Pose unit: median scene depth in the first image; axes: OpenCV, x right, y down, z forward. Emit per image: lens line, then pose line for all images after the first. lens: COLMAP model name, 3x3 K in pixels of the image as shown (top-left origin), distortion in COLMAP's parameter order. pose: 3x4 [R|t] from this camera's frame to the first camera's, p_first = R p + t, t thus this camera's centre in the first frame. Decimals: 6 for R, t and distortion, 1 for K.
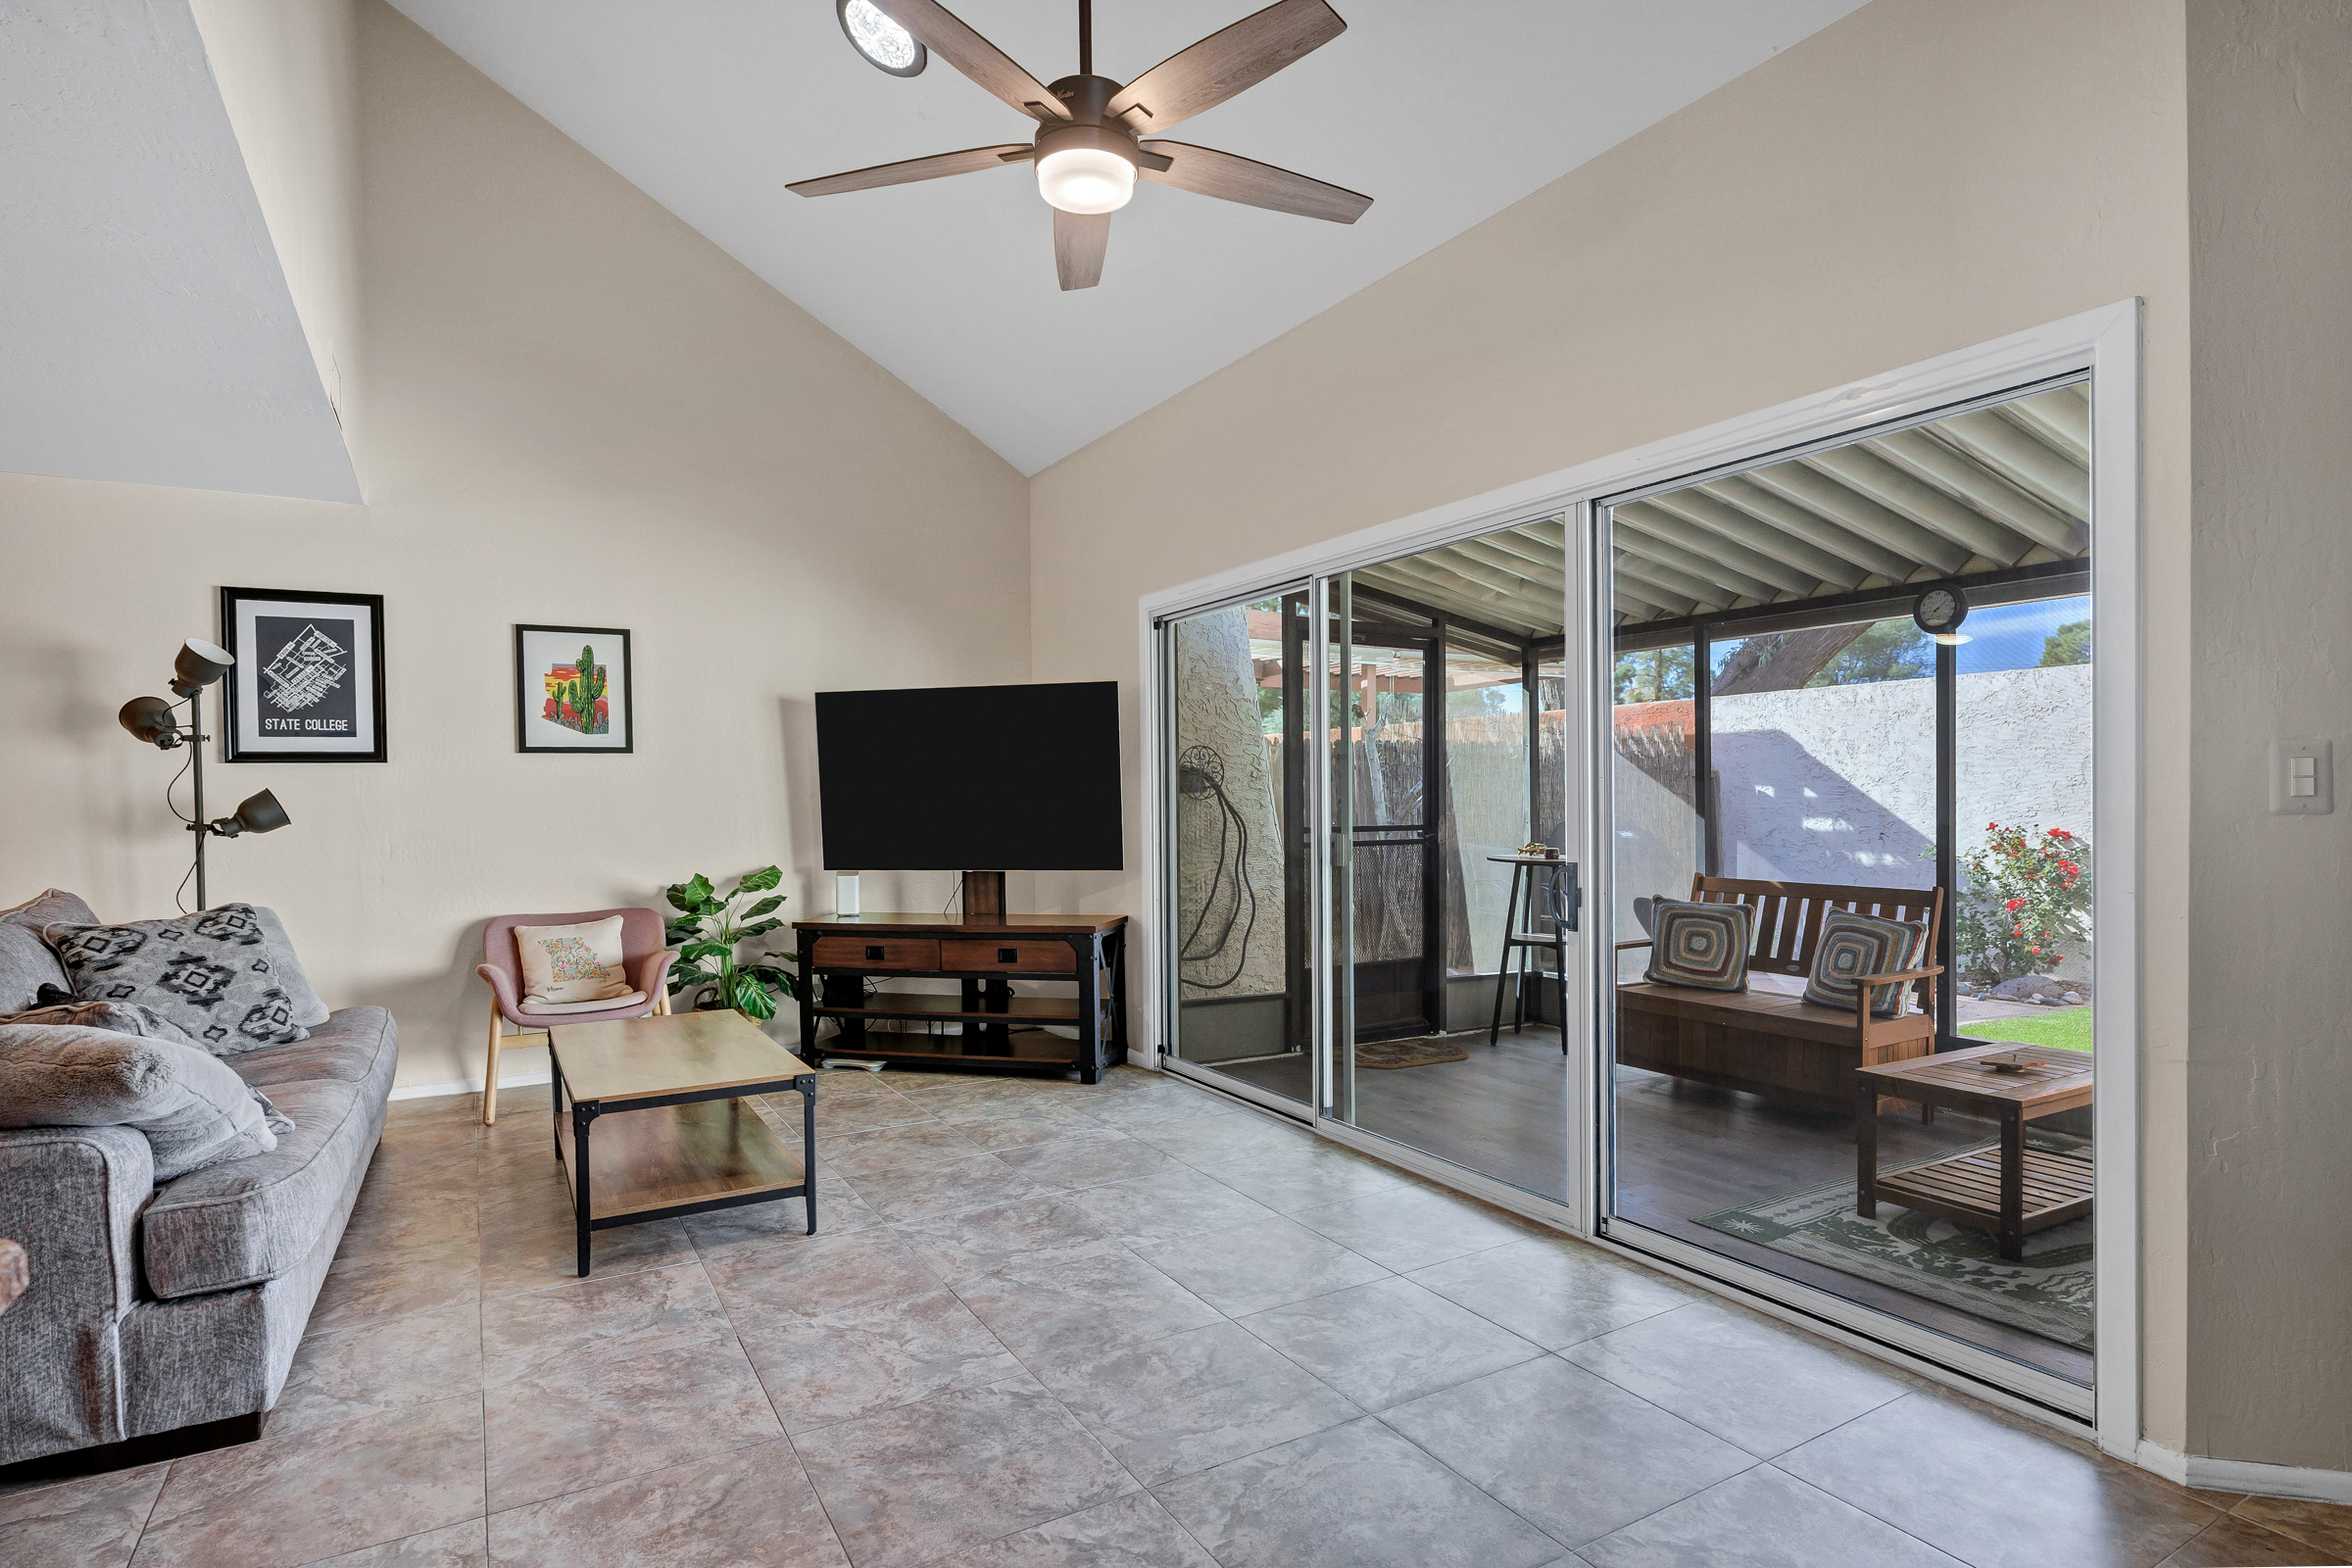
lens RADIAL K [[1204.4, 0, 1186.4], [0, 1204.4, 797.3], [0, 0, 1]] dist [-0.003291, -0.000780]
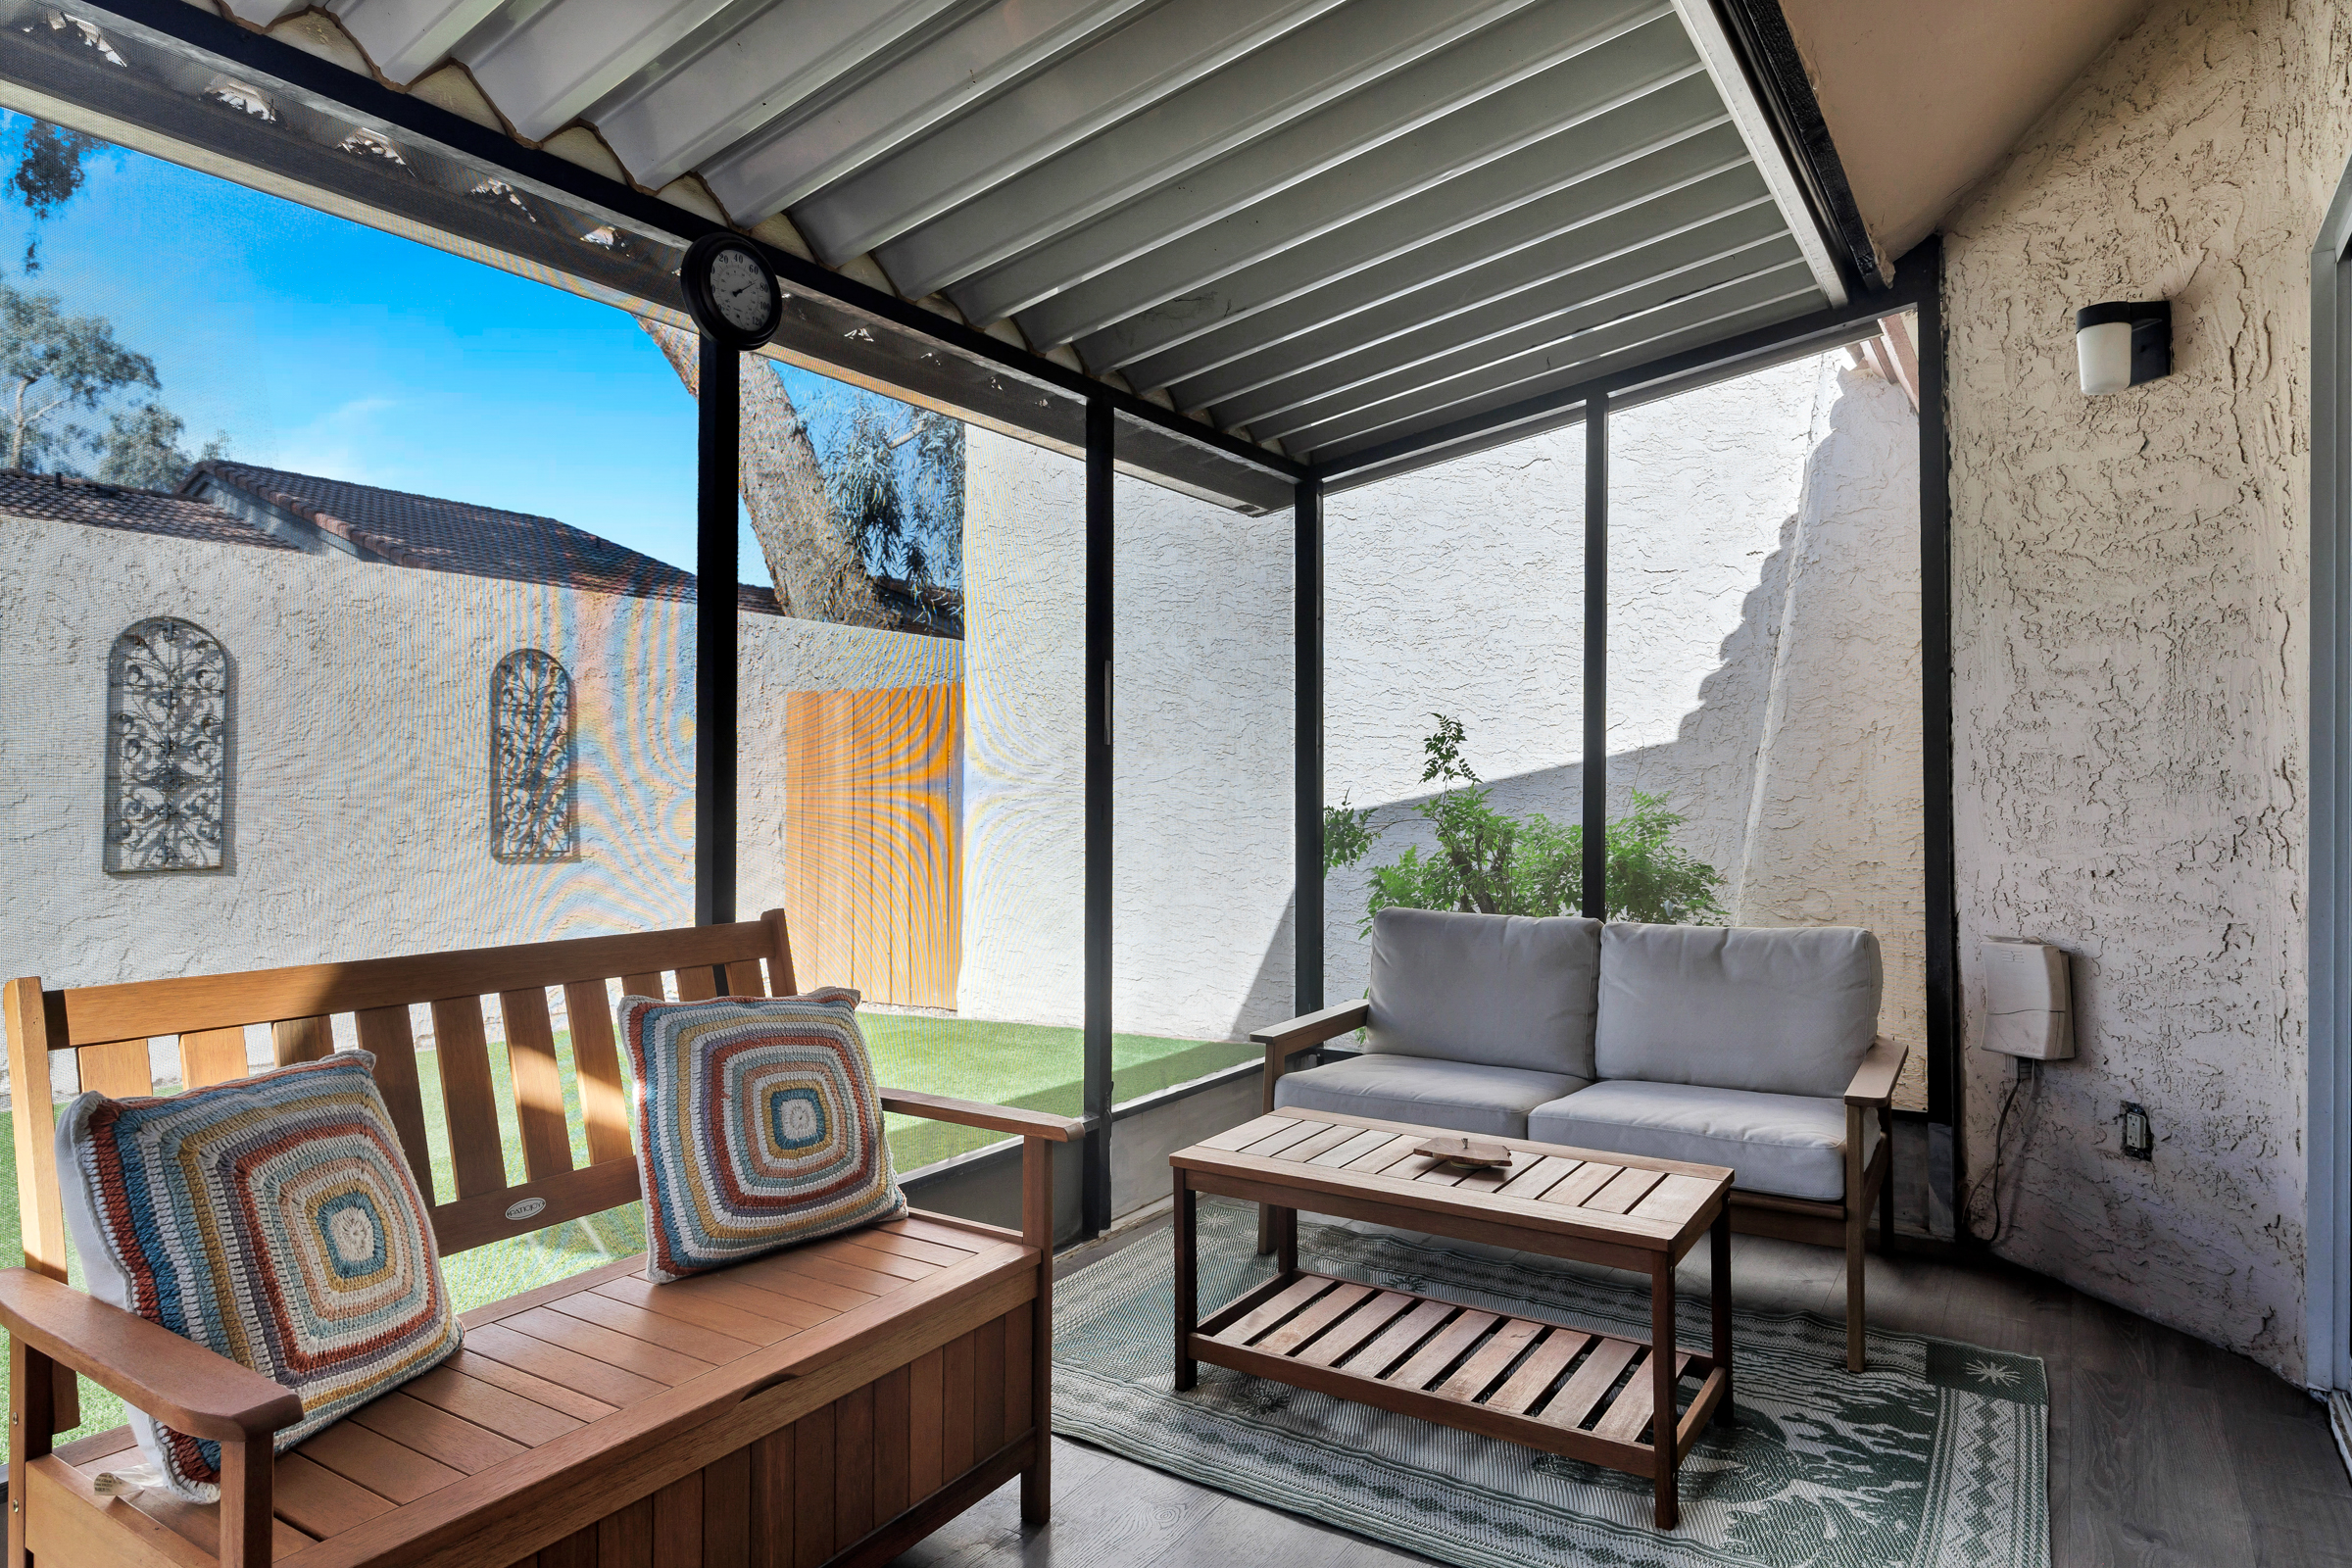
lens RADIAL K [[1347.1, 0, 1176.0], [0, 1347.1, 784.0], [0, 0, 1]] dist [0.000446, 0.000287]
pose [[-0.428574, 0.006801, 0.903481, 0.155862], [0.000490, 0.999973, -0.007295, 0.046477], [-0.903507, -0.002684, -0.428565, 1.610204]]
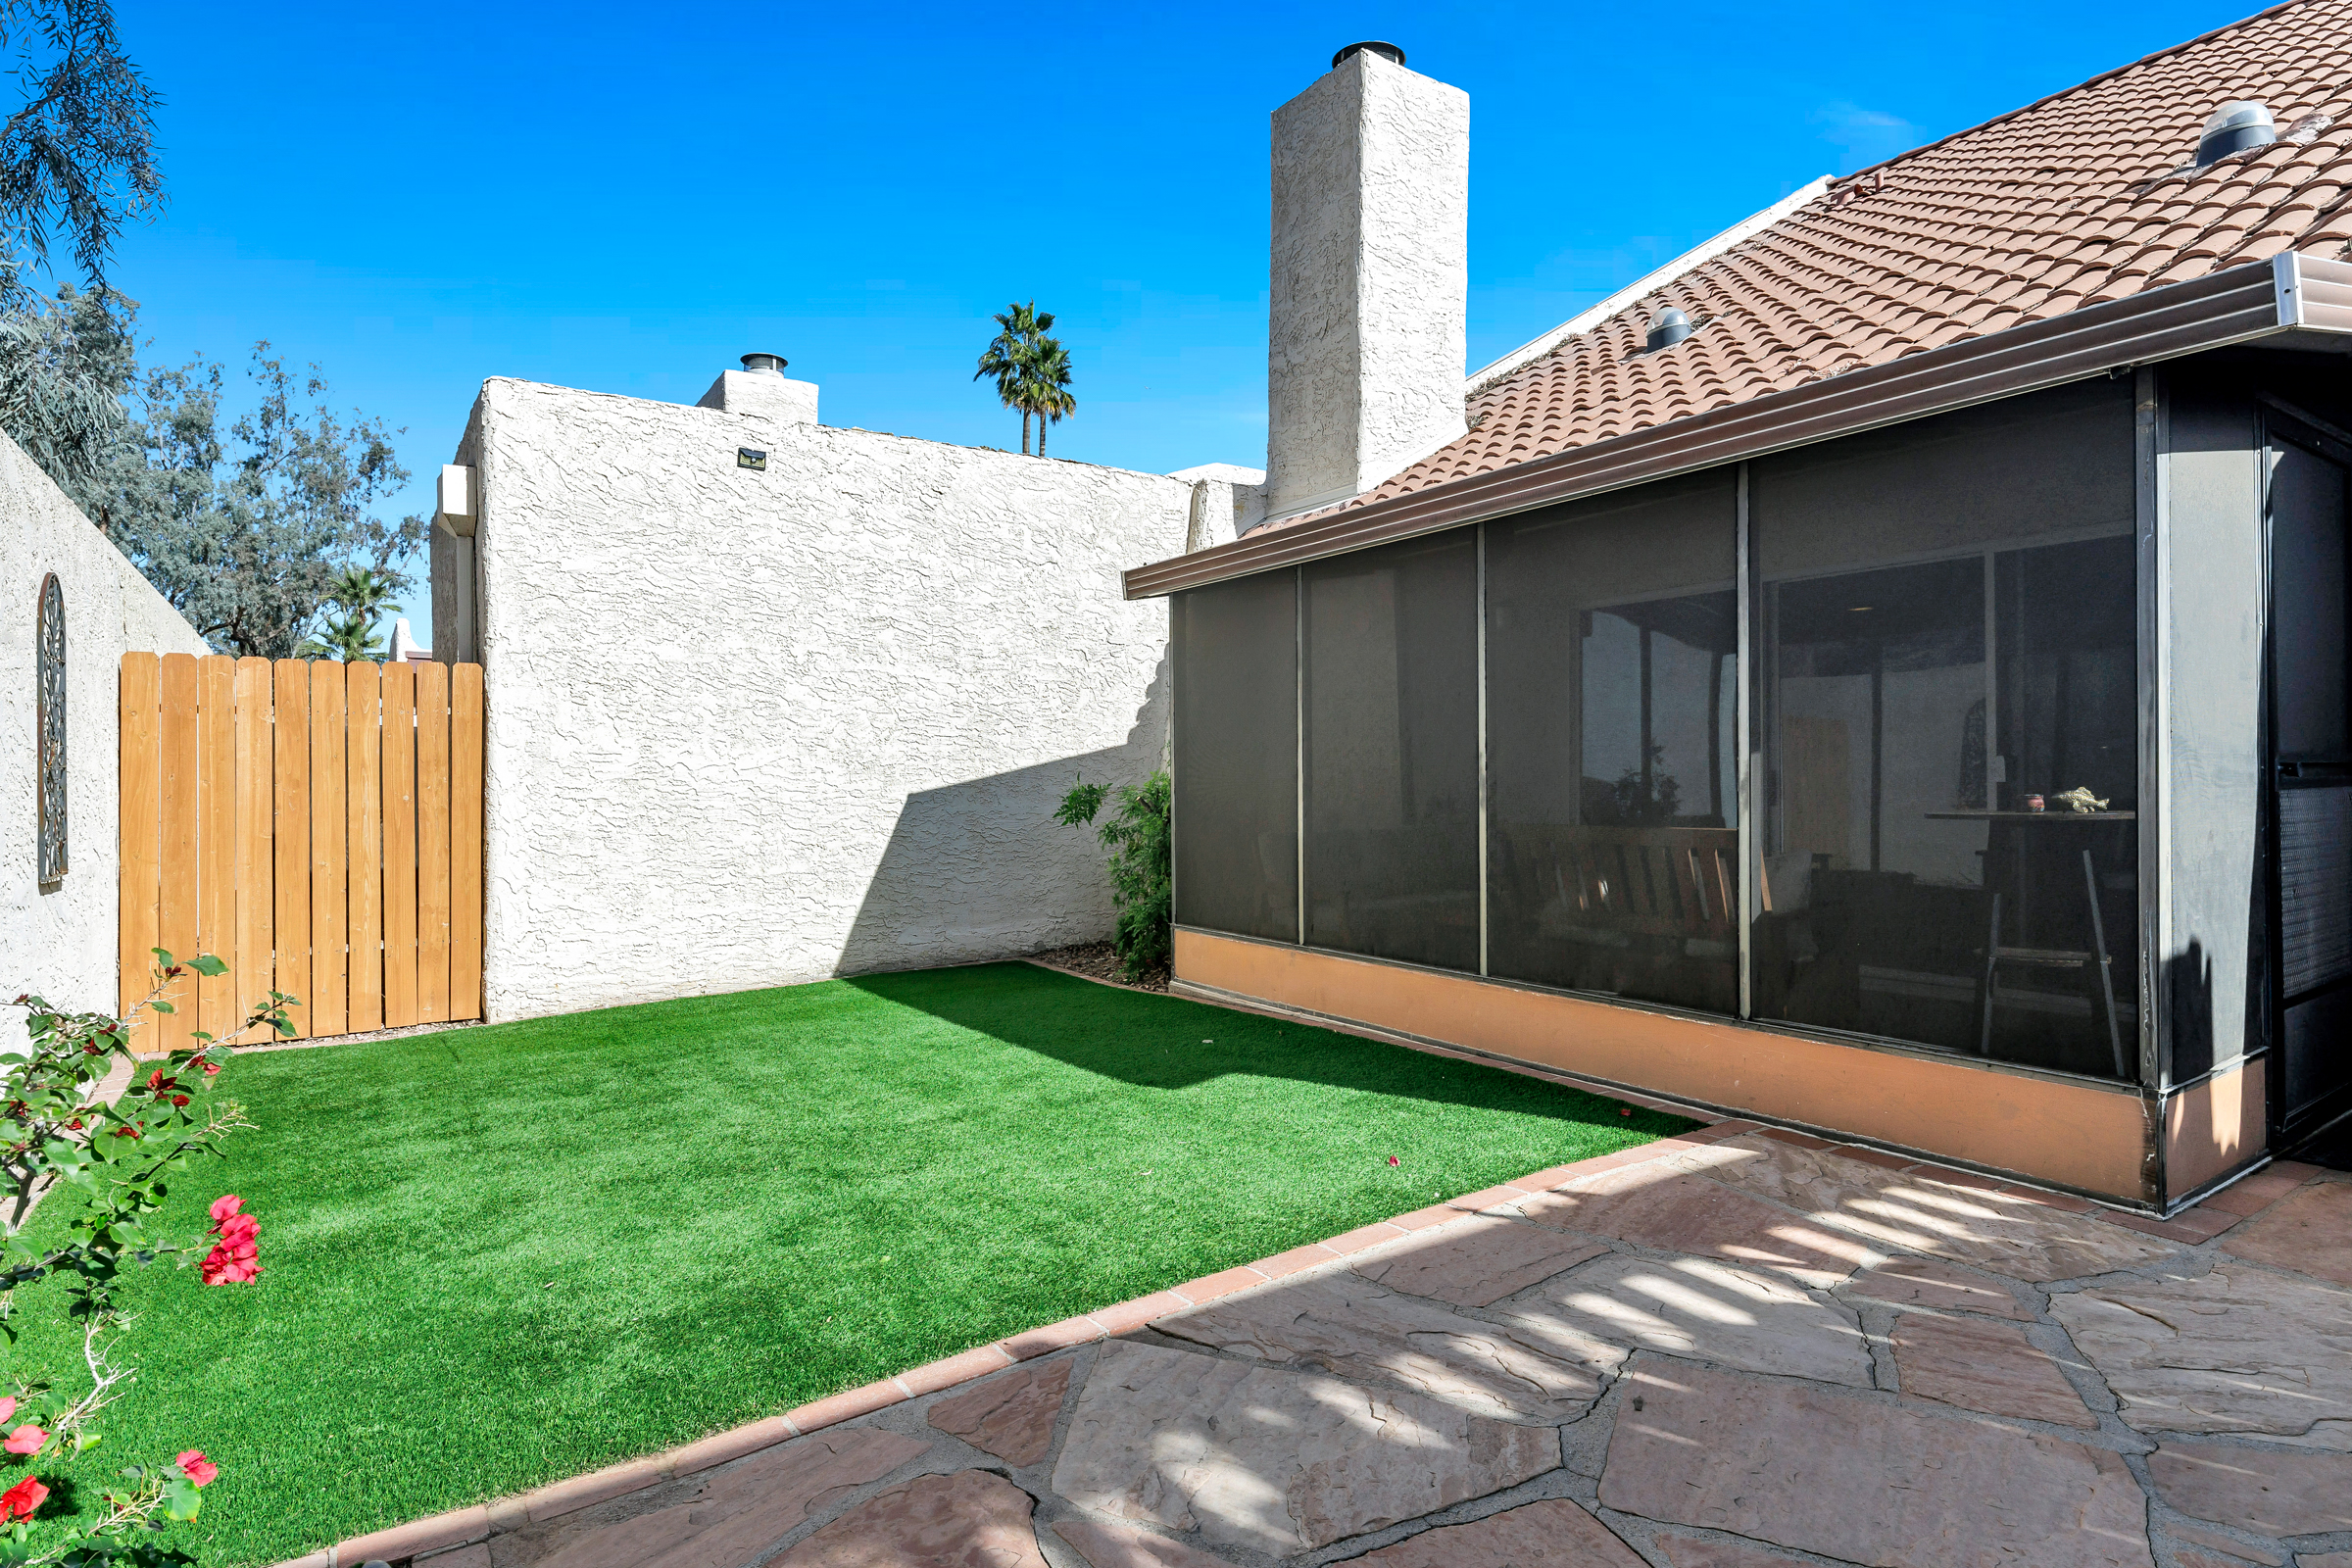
lens RADIAL K [[1283.1, 0, 1176.0], [0, 1283.1, 784.0], [0, 0, 1]] dist [-0.008187, 0.000332]
pose [[-0.998626, 0.016650, -0.049697, 1.433182], [0.016342, 0.999845, 0.006595, 0.051064], [0.049799, 0.005774, -0.998743, 3.081882]]
